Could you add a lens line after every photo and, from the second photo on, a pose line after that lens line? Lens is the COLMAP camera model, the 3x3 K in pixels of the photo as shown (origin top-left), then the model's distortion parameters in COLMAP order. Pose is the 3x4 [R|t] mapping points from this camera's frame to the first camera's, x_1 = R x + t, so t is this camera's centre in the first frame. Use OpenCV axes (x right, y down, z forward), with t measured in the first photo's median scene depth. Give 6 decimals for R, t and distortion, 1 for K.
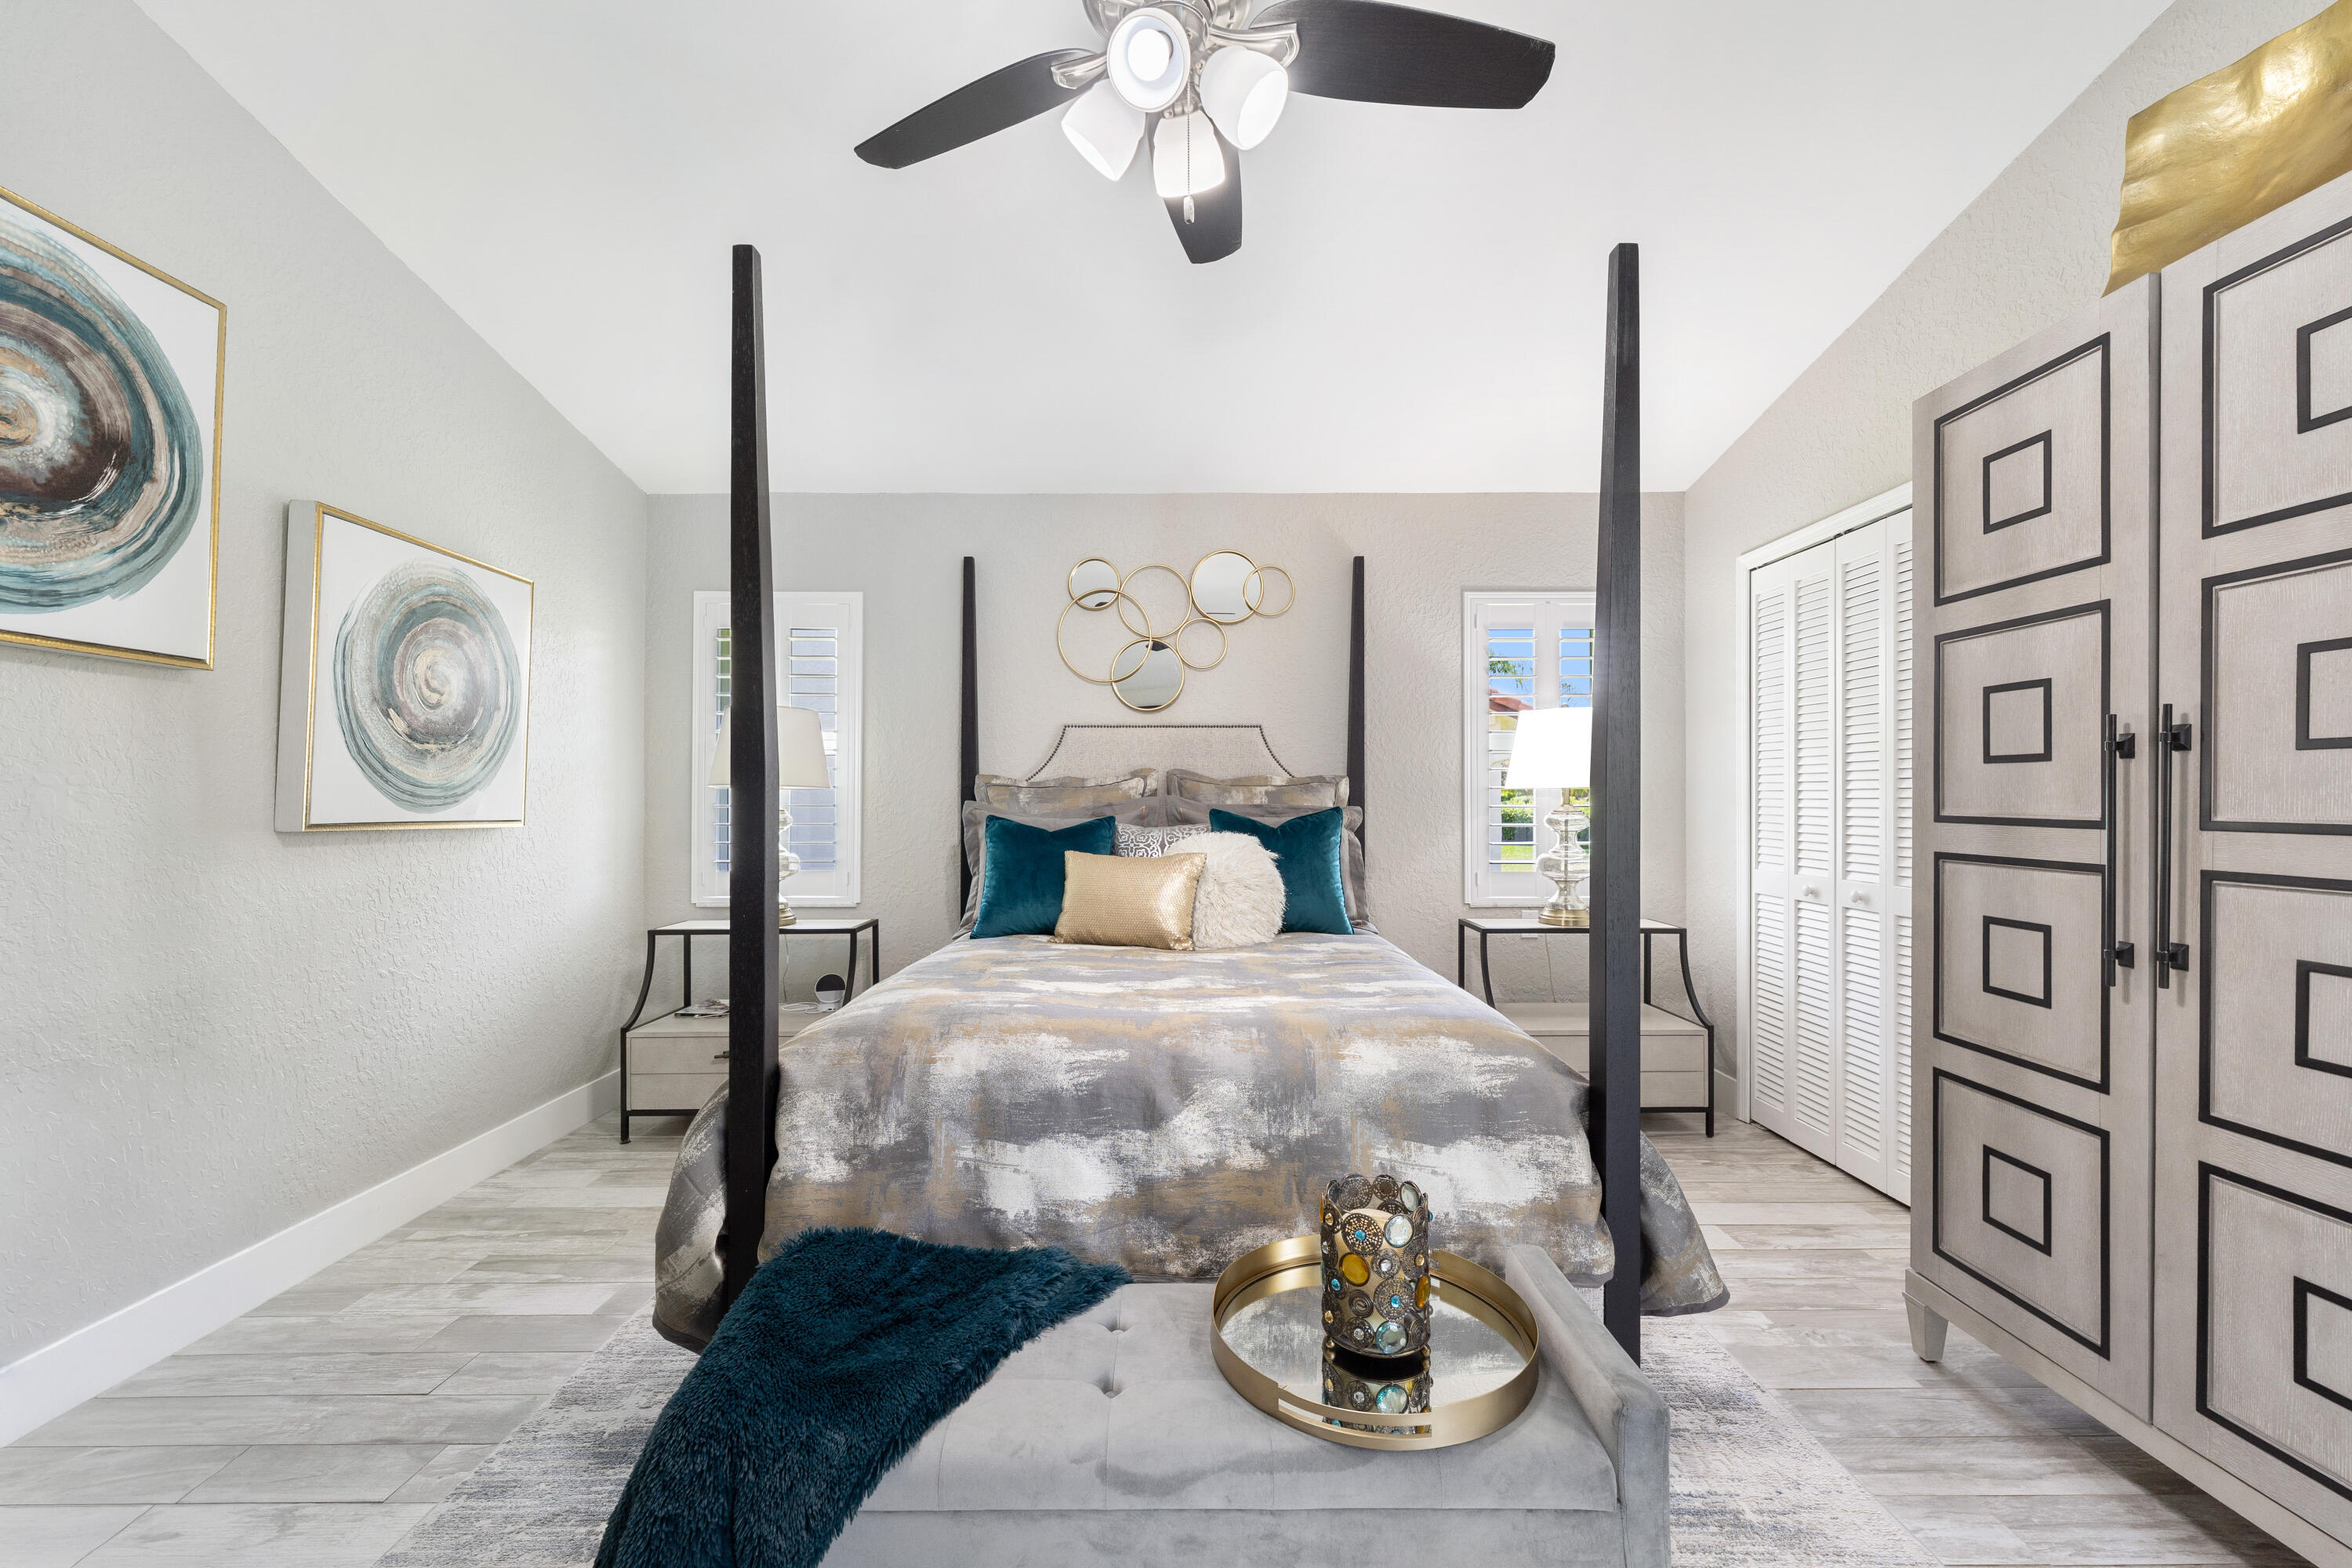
lens RADIAL K [[966.6, 0, 1171.9], [0, 966.6, 793.1], [0, 0, 1]] dist [0.000594, -0.000028]
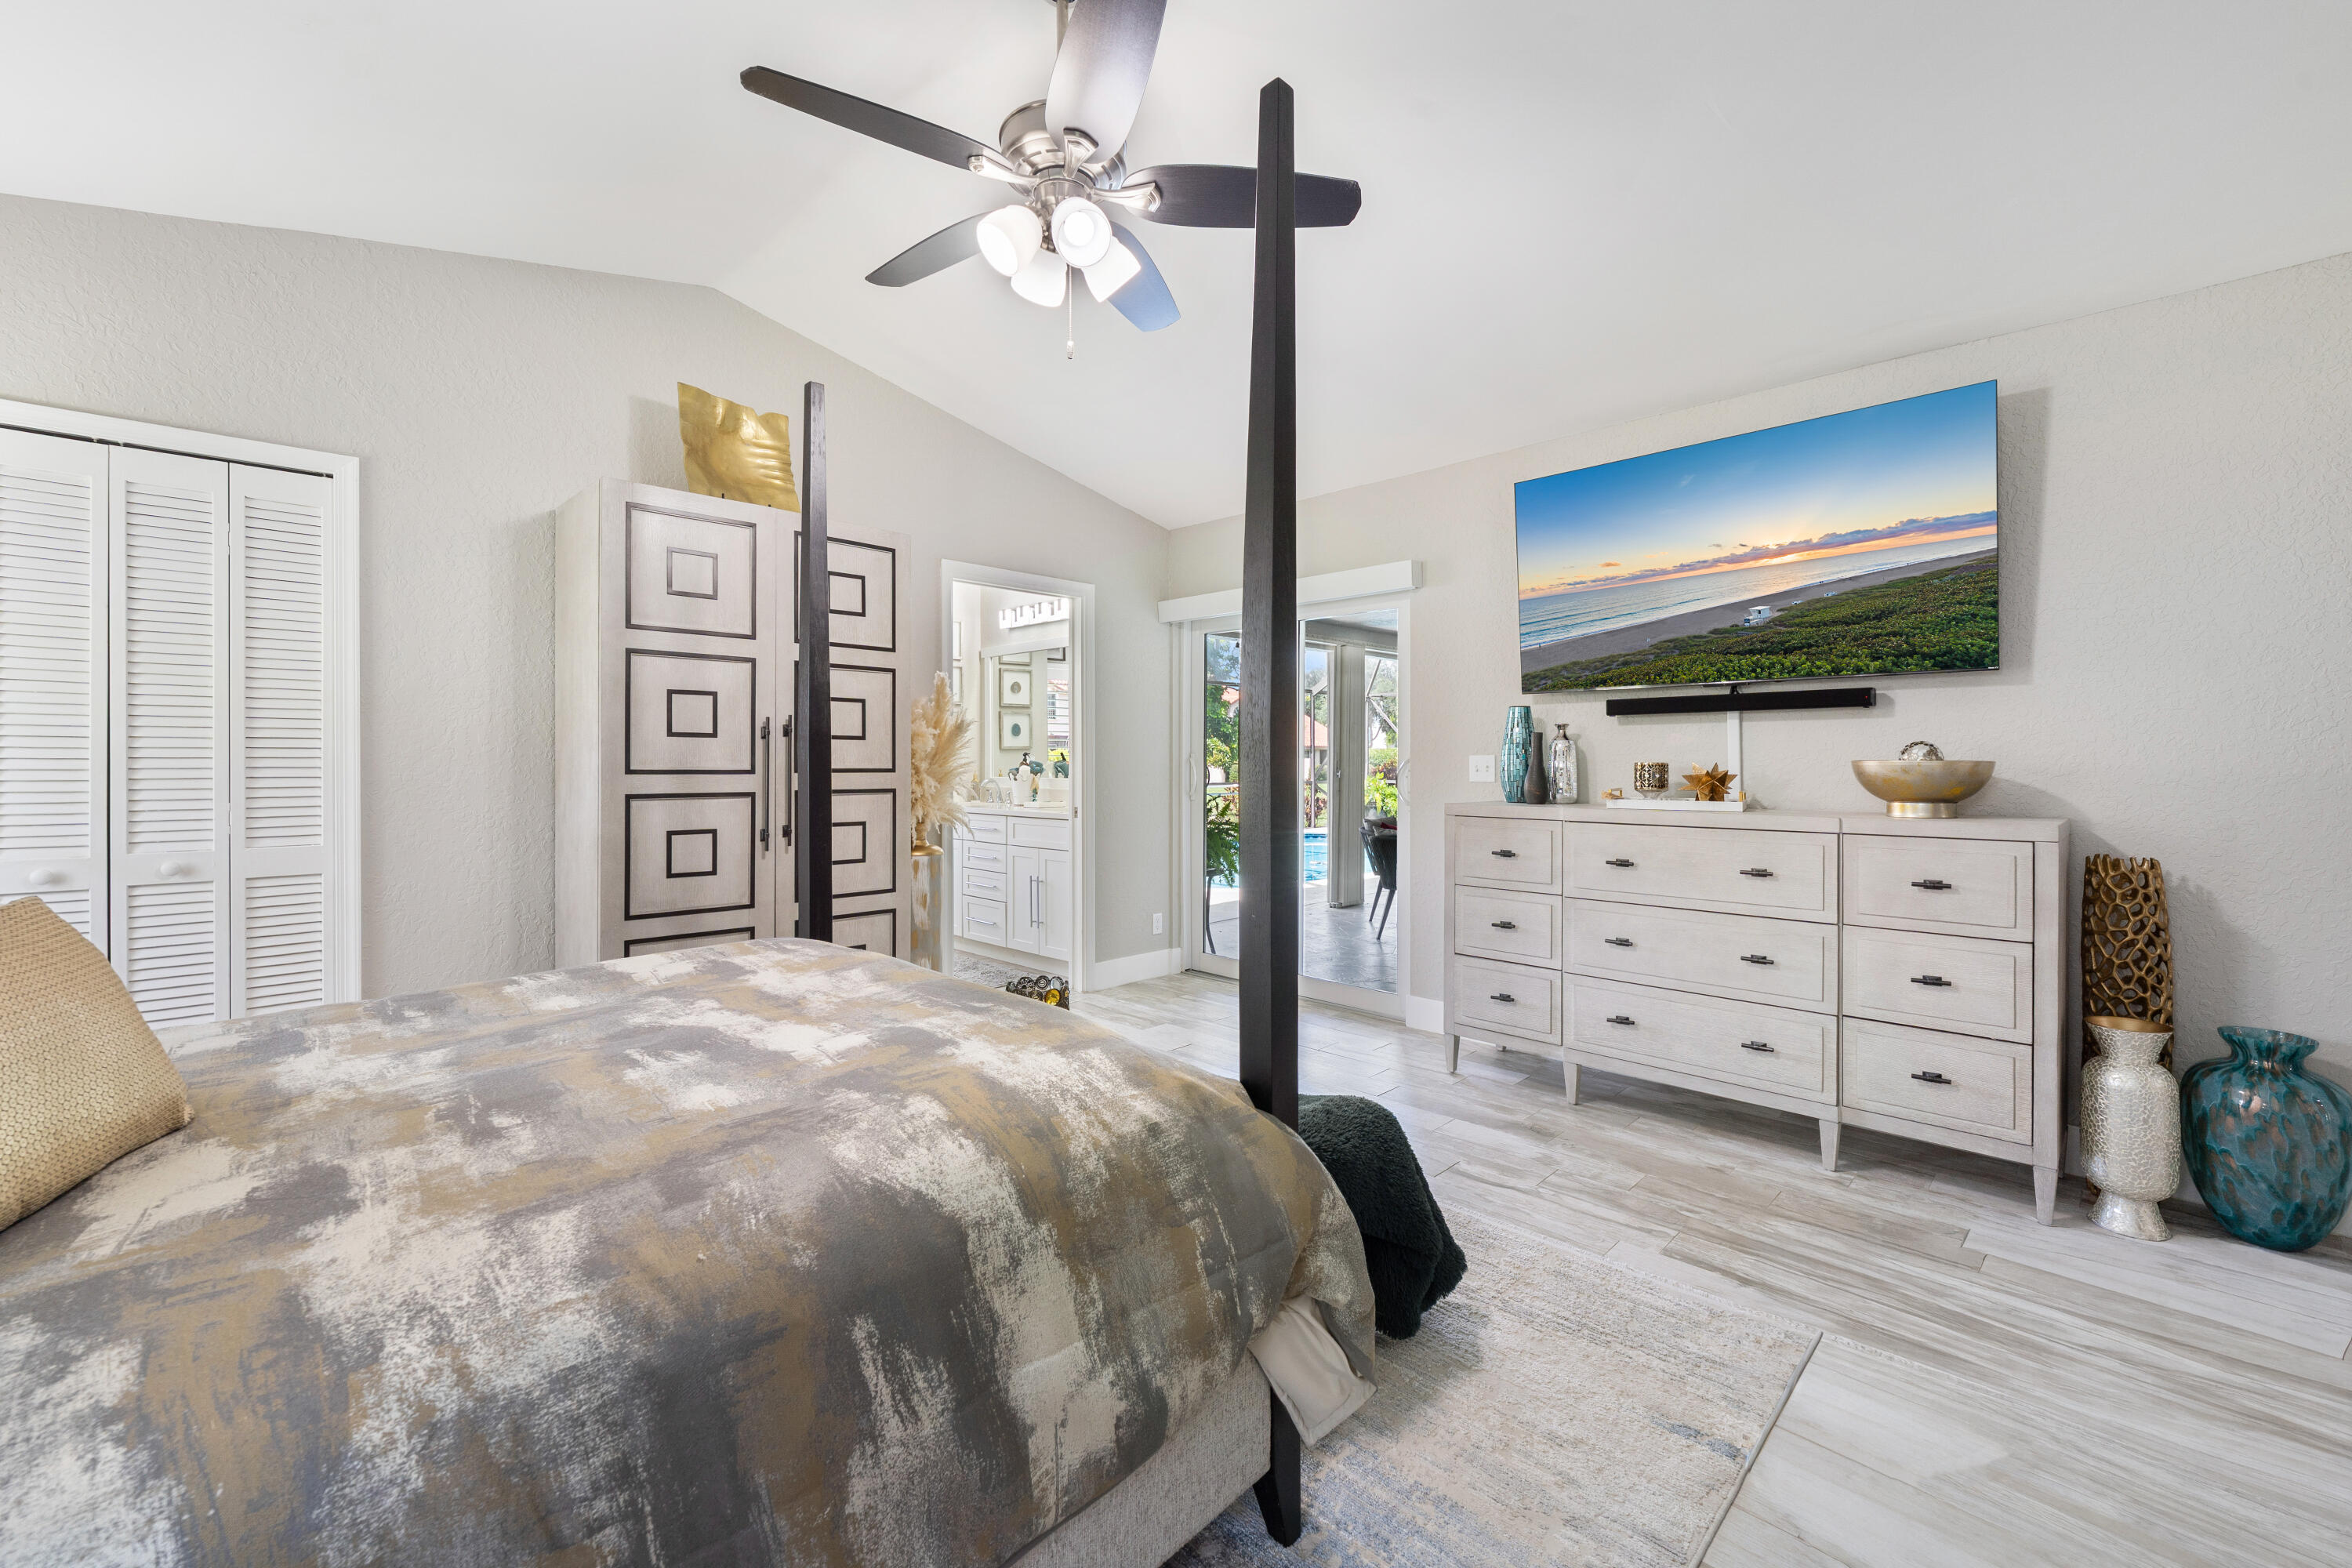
lens RADIAL K [[966.6, 0, 1186.9], [0, 966.6, 767.2], [0, 0, 1]] dist [0.000594, -0.000028]
pose [[-0.704375, -0.009381, 0.709766, -0.981850], [-0.005813, 0.999955, 0.007448, 0.003589], [-0.709804, 0.001120, -0.704398, 1.636799]]
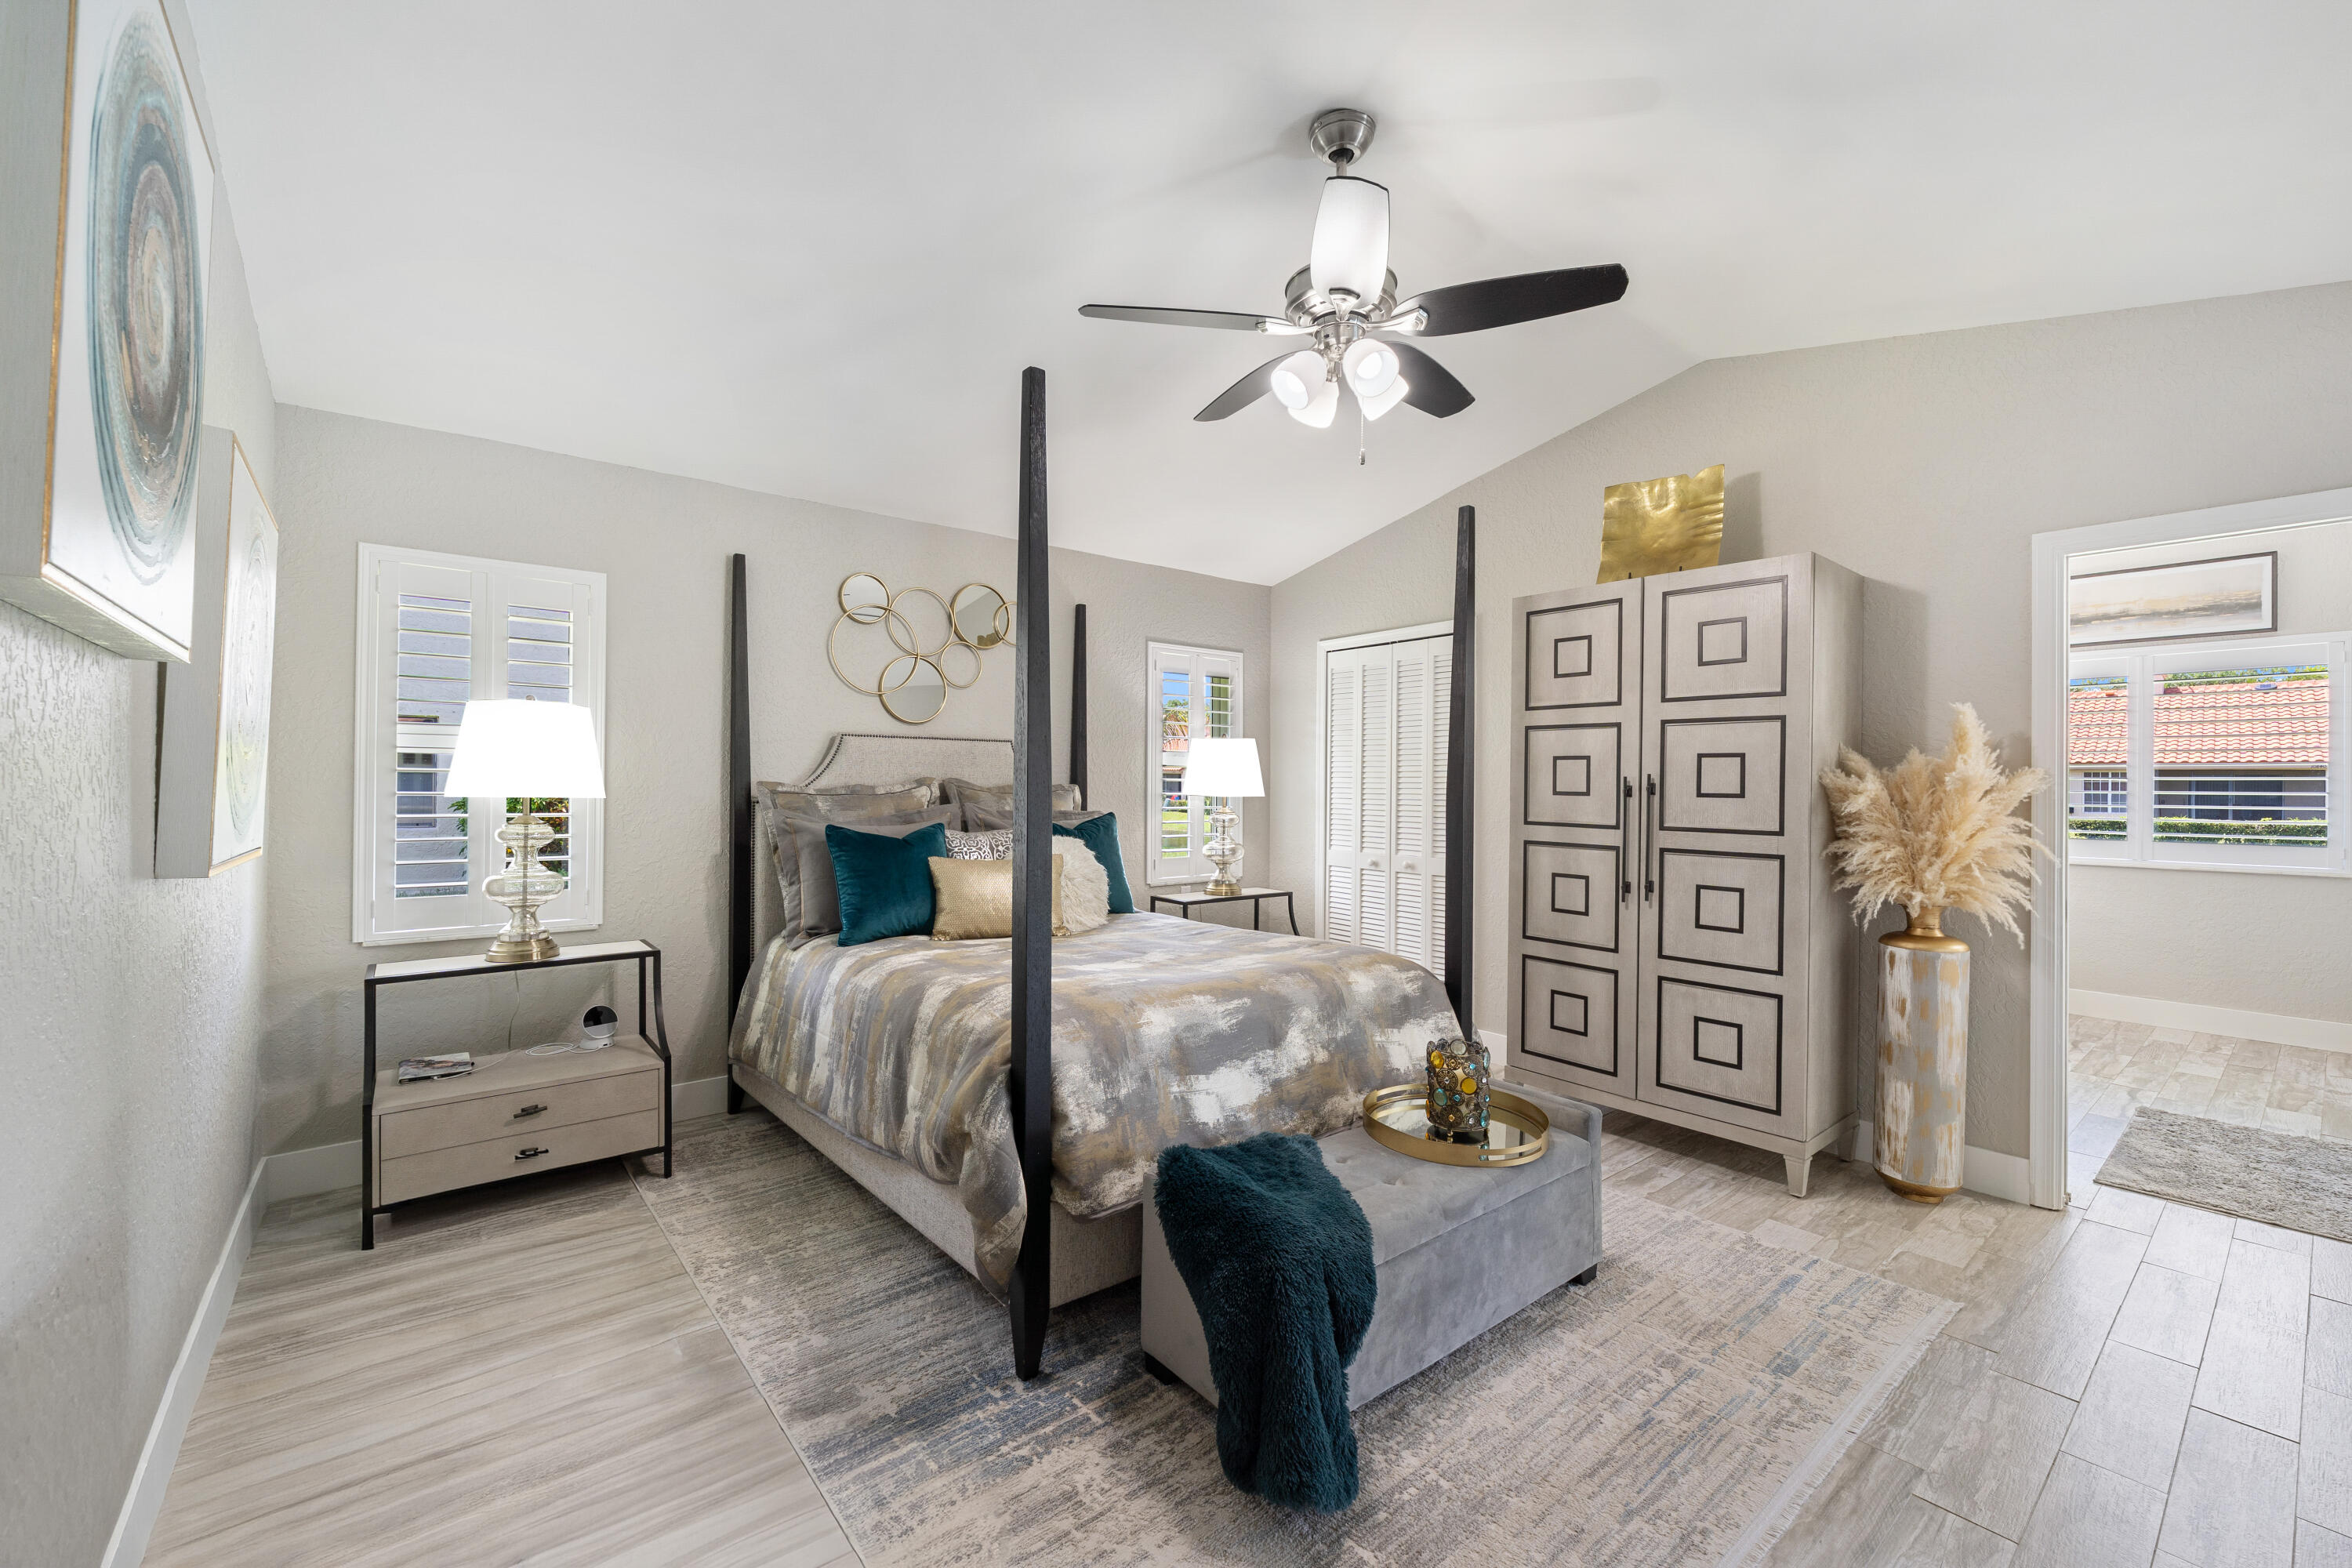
lens RADIAL K [[966.6, 0, 1169.7], [0, 966.6, 775.5], [0, 0, 1]] dist [0.000594, -0.000028]
pose [[0.779731, 0.010792, 0.626021, -1.069352], [-0.011735, 0.999928, -0.002622, -0.059970], [-0.626004, -0.005302, 0.779802, -0.044306]]
